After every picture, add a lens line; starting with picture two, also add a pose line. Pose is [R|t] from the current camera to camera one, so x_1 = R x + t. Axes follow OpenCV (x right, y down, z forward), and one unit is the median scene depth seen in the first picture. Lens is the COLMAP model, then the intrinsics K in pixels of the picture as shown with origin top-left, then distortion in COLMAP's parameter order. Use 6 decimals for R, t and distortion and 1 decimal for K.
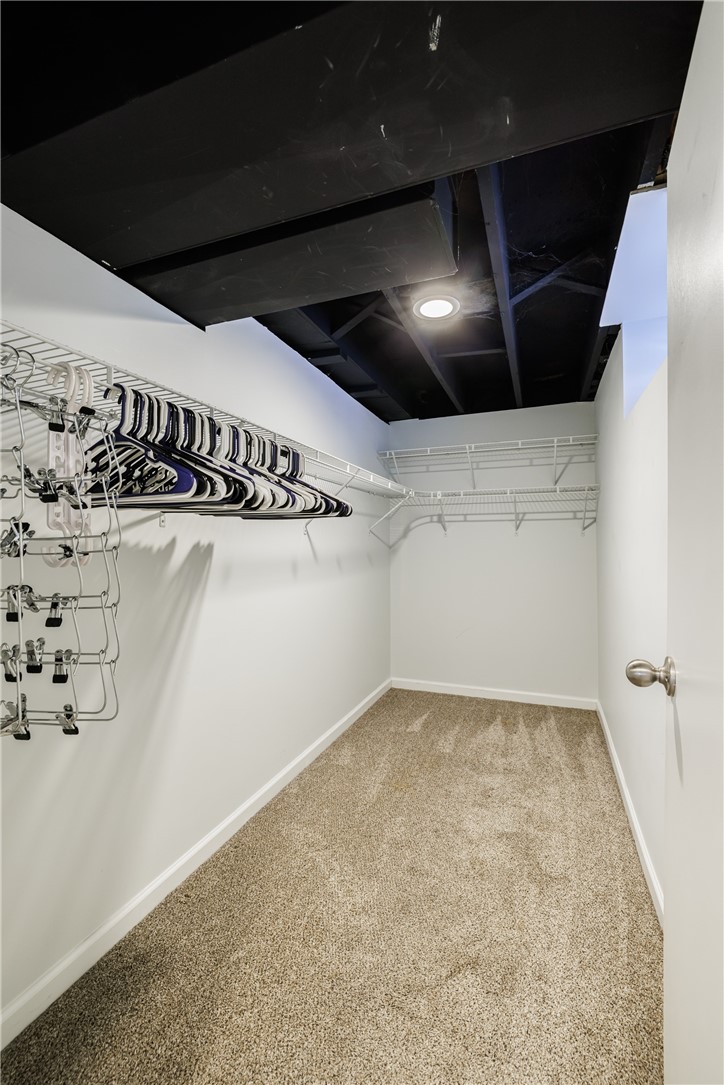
lens RADIAL K [[451.7, 0, 362.4], [0, 451.7, 546.8], [0, 0, 1]] dist [-0.002444, 0.000167]
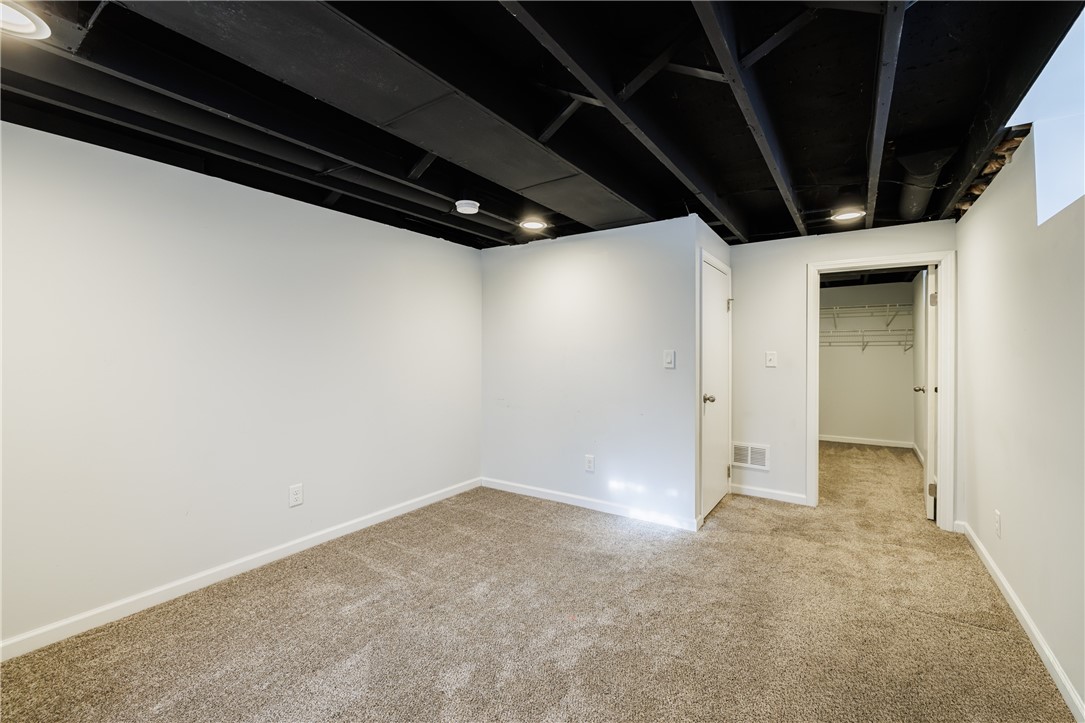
lens RADIAL K [[451.7, 0, 537.7], [0, 451.7, 355.7], [0, 0, 1]] dist [-0.002444, 0.000167]
pose [[0.957576, -0.001226, -0.288177, -0.417797], [0.004377, 0.999937, 0.010291, -0.043895], [0.288146, -0.011116, 0.957522, -1.198827]]
